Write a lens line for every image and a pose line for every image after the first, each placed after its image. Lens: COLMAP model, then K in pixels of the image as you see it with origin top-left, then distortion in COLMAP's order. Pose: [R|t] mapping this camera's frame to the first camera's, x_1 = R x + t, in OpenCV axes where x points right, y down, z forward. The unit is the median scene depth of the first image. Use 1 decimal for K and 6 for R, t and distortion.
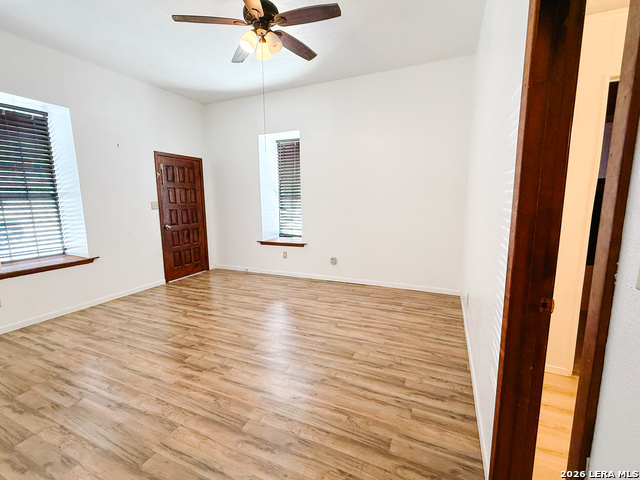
lens RADIAL K [[276.0, 0, 322.0], [0, 276.0, 238.3], [0, 0, 1]] dist [-0.001604, 0.000063]
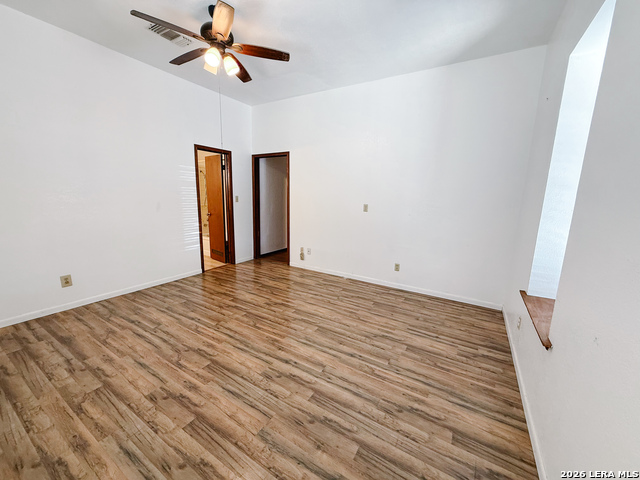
lens RADIAL K [[255.5, 0, 319.0], [0, 255.5, 240.2], [0, 0, 1]] dist [0.001046, -0.000076]
pose [[-0.989124, -0.040302, 0.141453, -0.638154], [0.006307, 0.949221, 0.314547, -0.258412], [-0.146947, 0.312018, -0.938643, 1.700251]]
